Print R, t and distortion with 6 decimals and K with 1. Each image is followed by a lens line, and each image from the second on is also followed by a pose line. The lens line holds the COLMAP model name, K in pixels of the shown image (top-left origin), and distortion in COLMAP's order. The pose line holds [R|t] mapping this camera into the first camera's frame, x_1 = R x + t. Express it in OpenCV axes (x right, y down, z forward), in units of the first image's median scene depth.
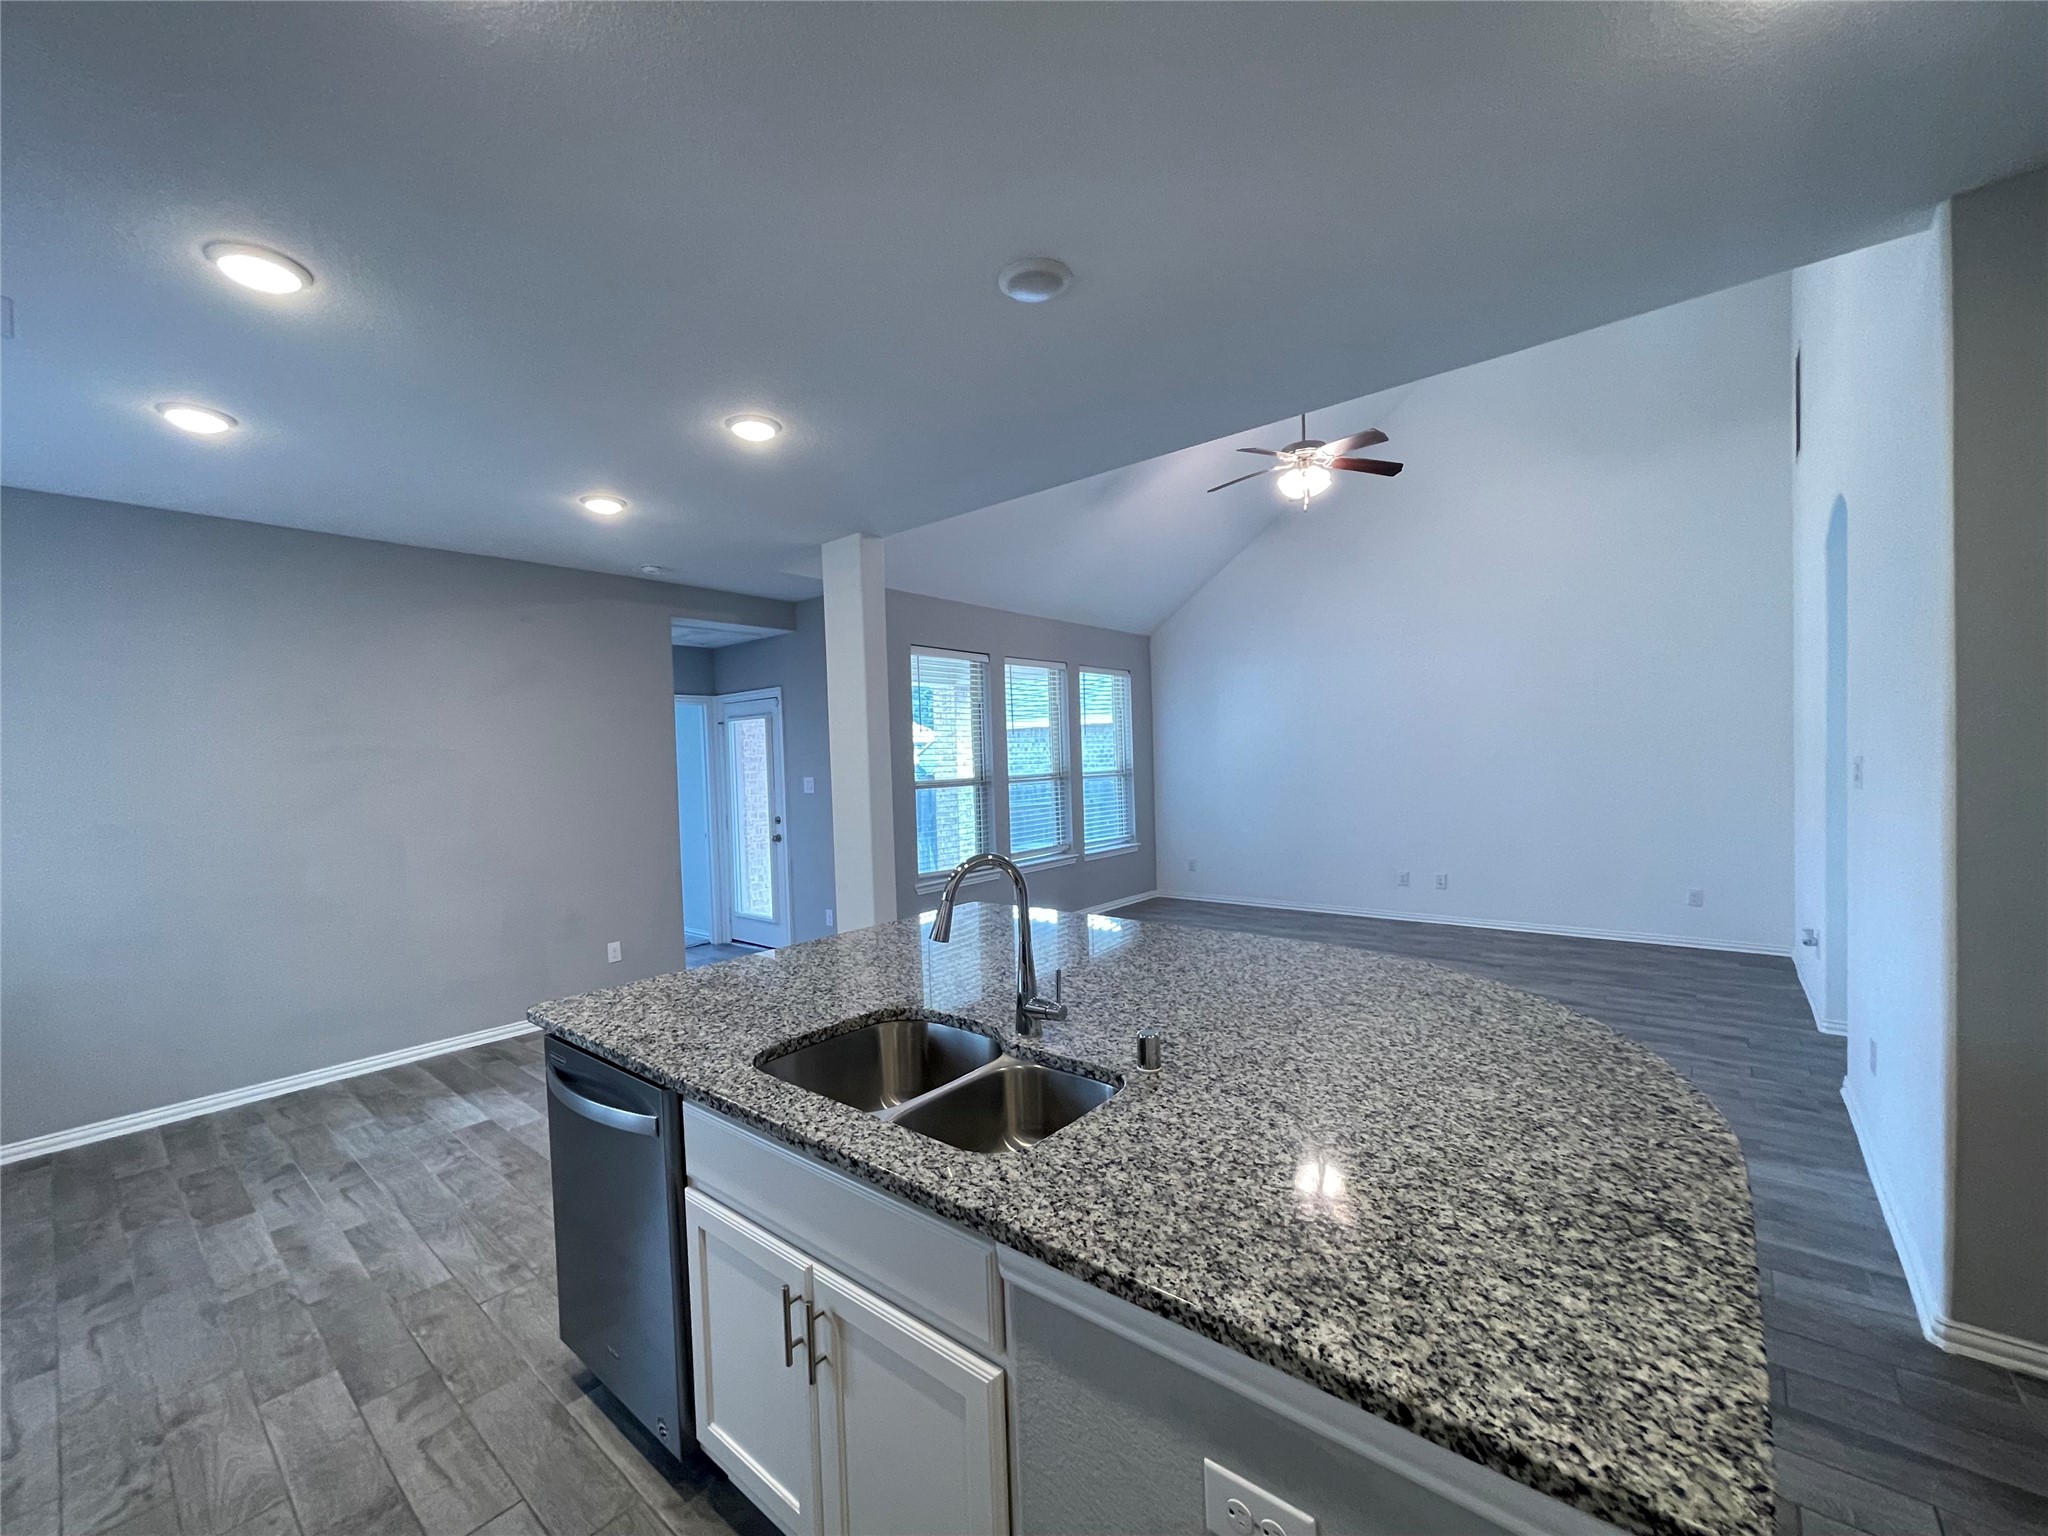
lens RADIAL K [[829.0, 0, 1014.2], [0, 829.0, 771.1], [0, 0, 1]] dist [0.007834, -0.001745]
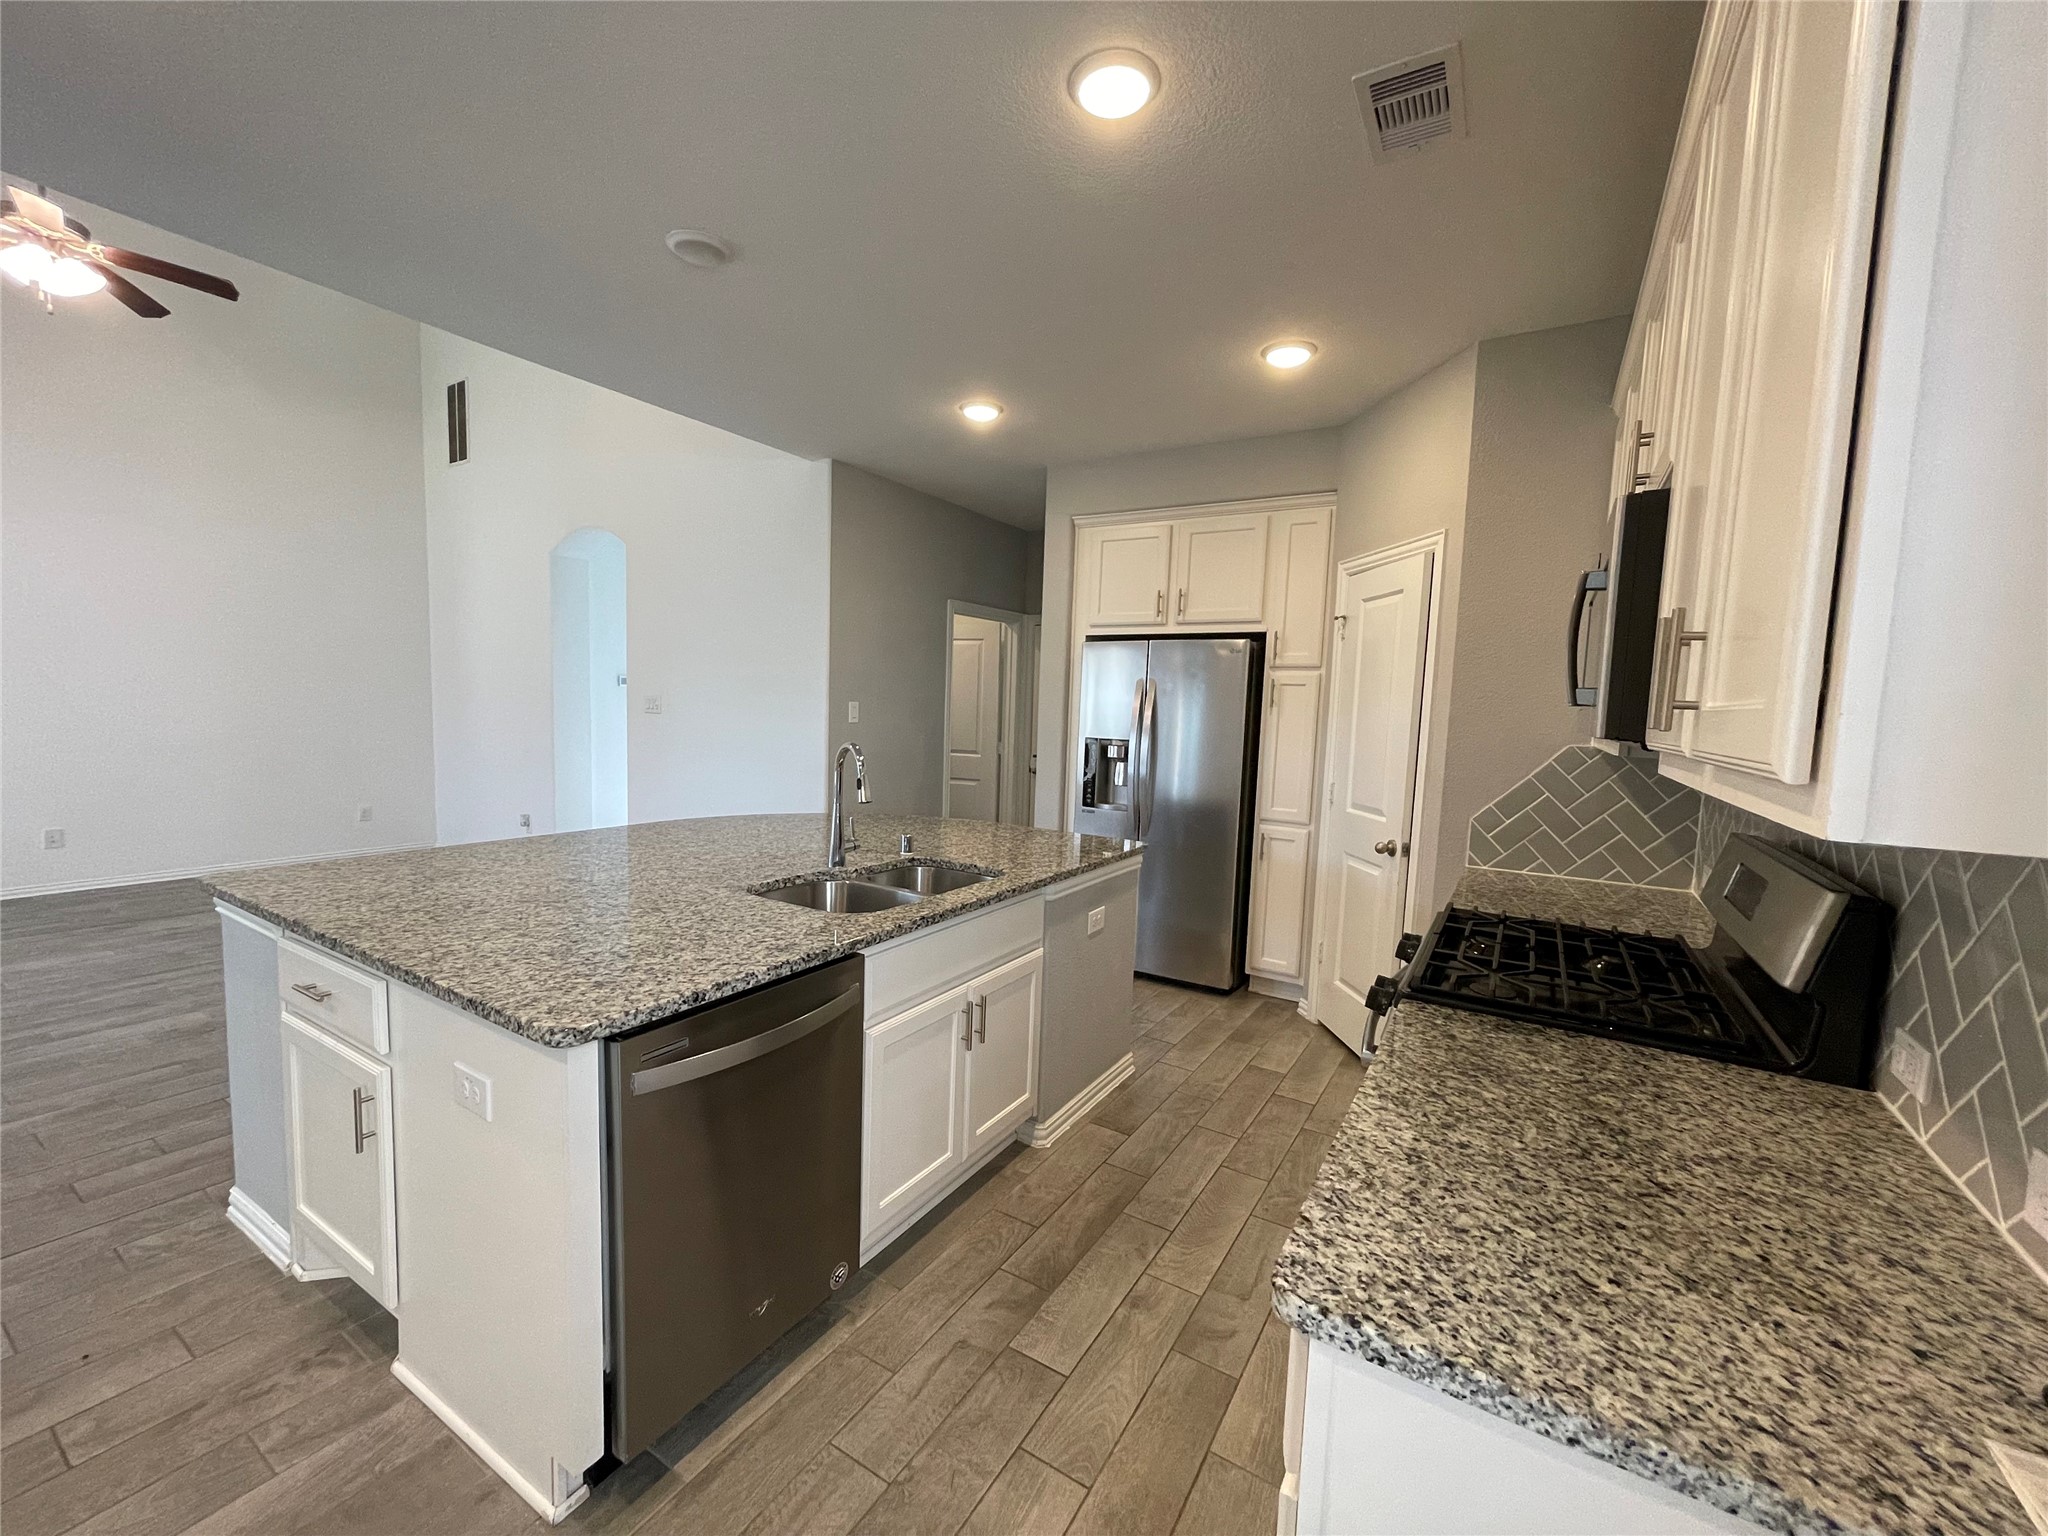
lens RADIAL K [[829.0, 0, 1027.5], [0, 829.0, 769.4], [0, 0, 1]] dist [0.007834, -0.001745]
pose [[-0.139208, -0.059516, 0.988473, -2.560847], [-0.005071, 0.998222, 0.059389, 0.113902], [-0.990250, 0.003255, -0.139263, 1.557245]]
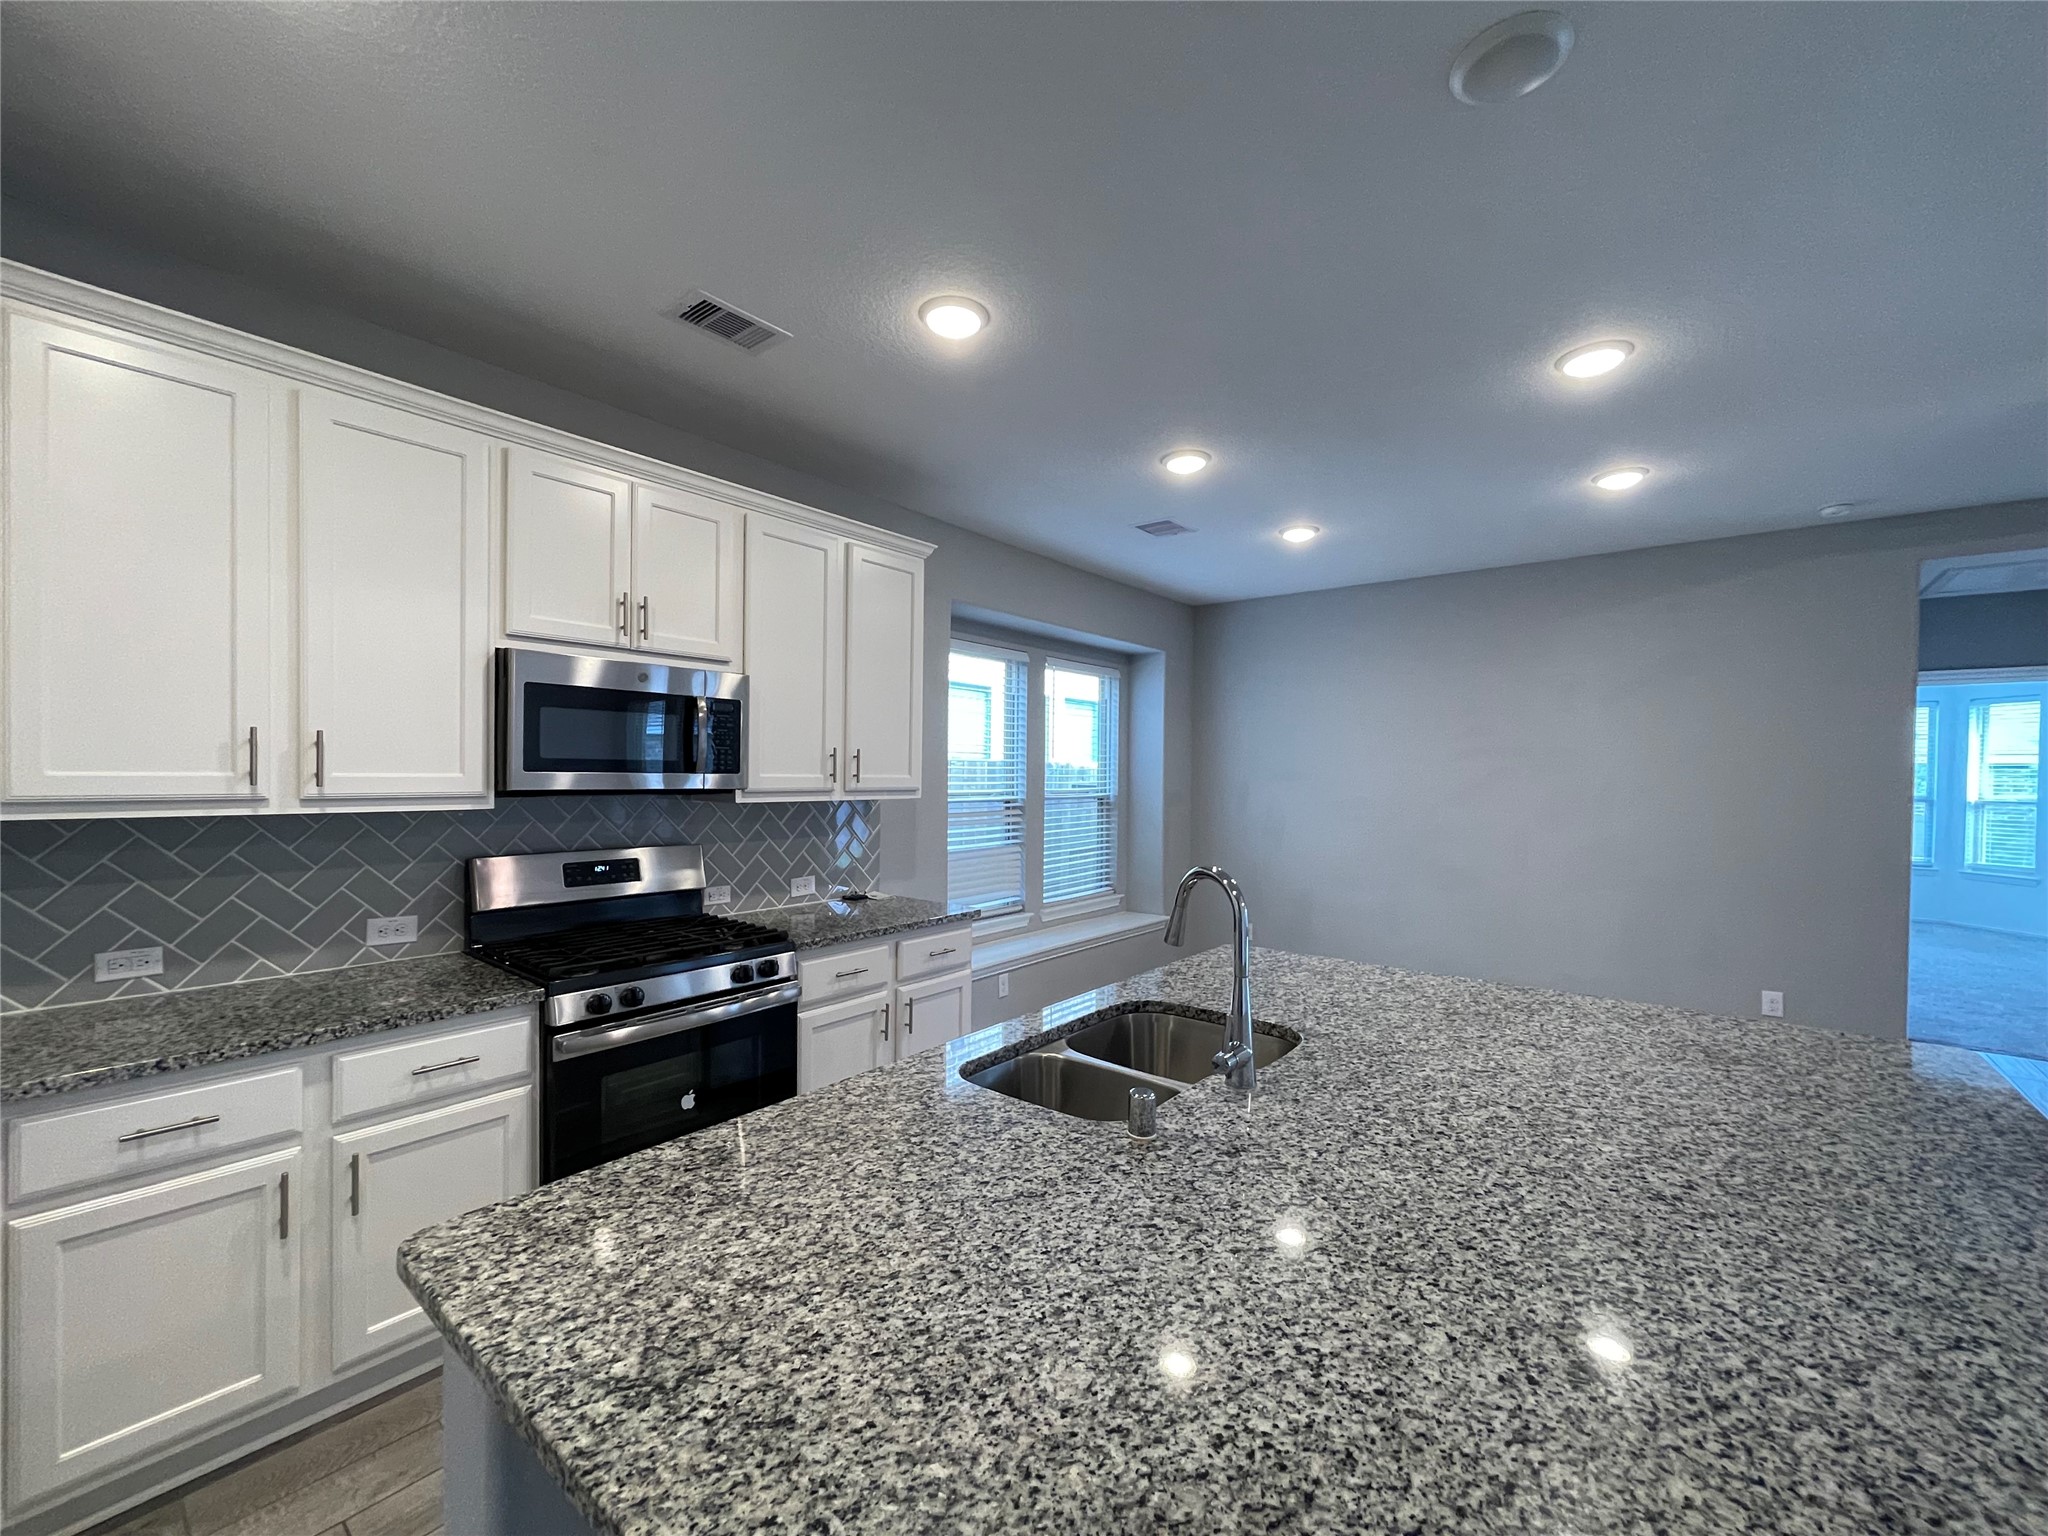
lens RADIAL K [[829.0, 0, 1016.3], [0, 829.0, 770.9], [0, 0, 1]] dist [0.007834, -0.001745]
pose [[0.004166, 0.025105, -0.999676, 1.554915], [-0.022100, 0.999443, 0.025007, -0.044806], [0.999747, 0.021989, 0.004718, 1.344204]]
